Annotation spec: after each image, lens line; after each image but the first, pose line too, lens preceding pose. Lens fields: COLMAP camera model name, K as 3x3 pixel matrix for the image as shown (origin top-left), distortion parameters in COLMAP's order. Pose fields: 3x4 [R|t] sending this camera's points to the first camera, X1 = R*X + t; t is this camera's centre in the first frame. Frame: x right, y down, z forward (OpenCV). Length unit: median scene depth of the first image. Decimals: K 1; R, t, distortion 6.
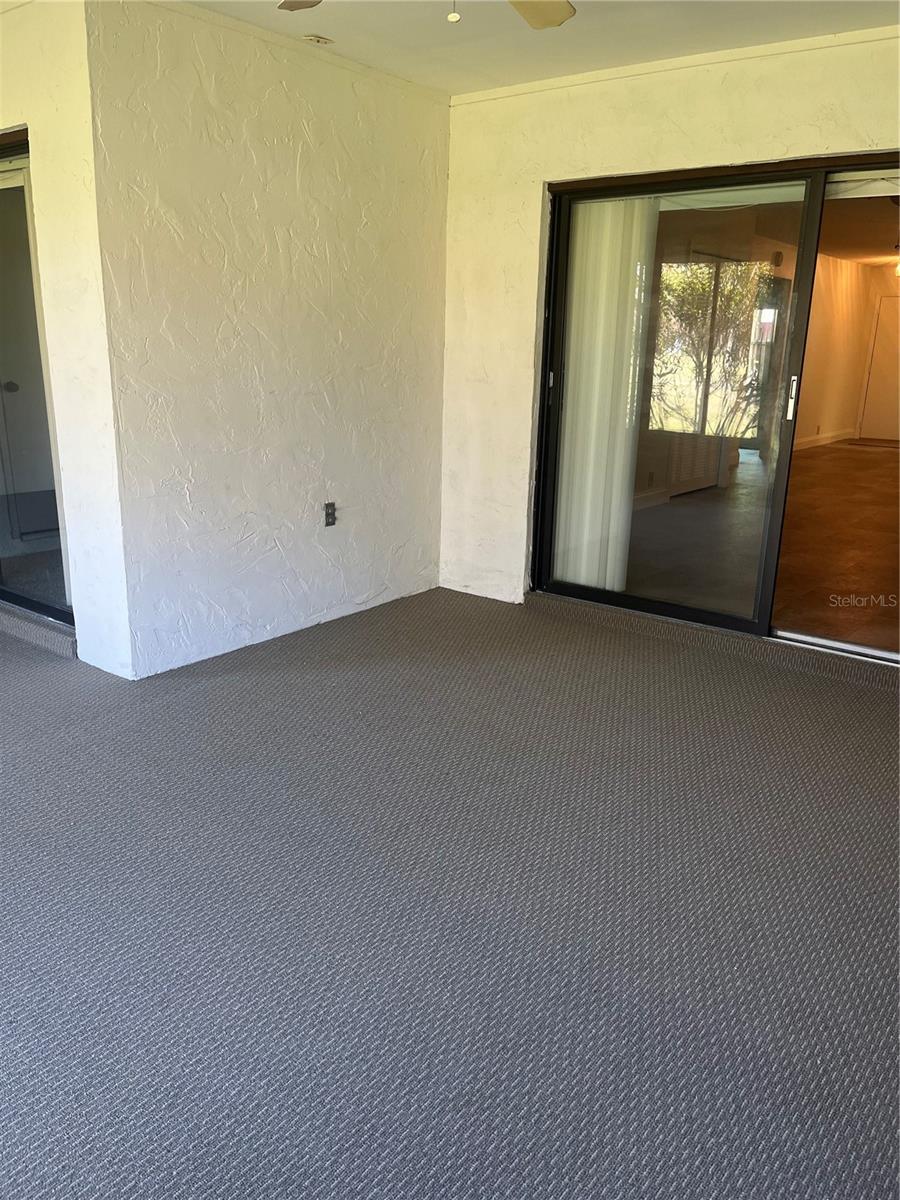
lens RADIAL K [[916.8, 0, 450.4], [0, 916.8, 601.5], [0, 0, 1]] dist [0.067547, -0.101026]
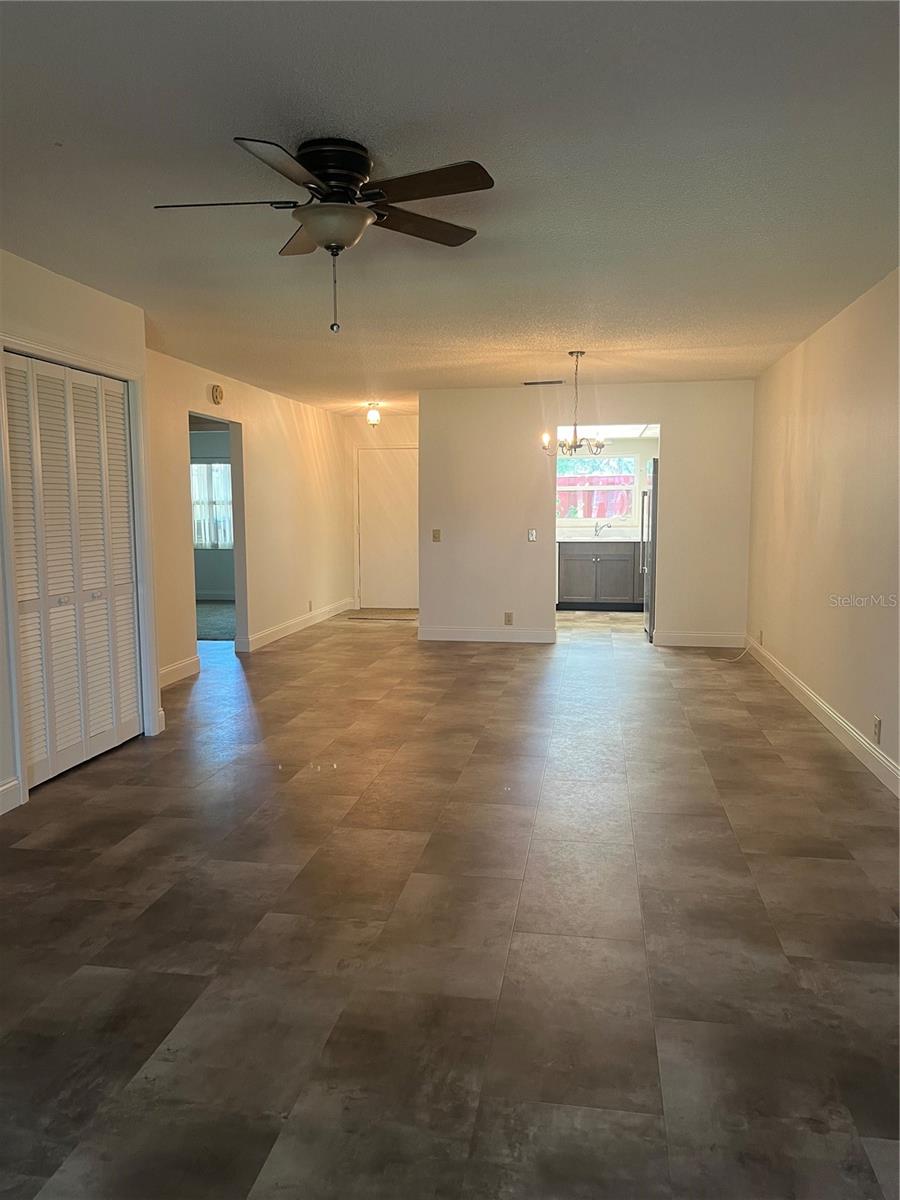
lens RADIAL K [[916.8, 0, 448.9], [0, 916.8, 601.5], [0, 0, 1]] dist [0.067547, -0.101026]
pose [[0.876345, -0.093436, 0.472535, 0.128155], [0.171631, 0.977189, -0.125078, -0.069163], [-0.450070, 0.190713, 0.872391, 0.253725]]
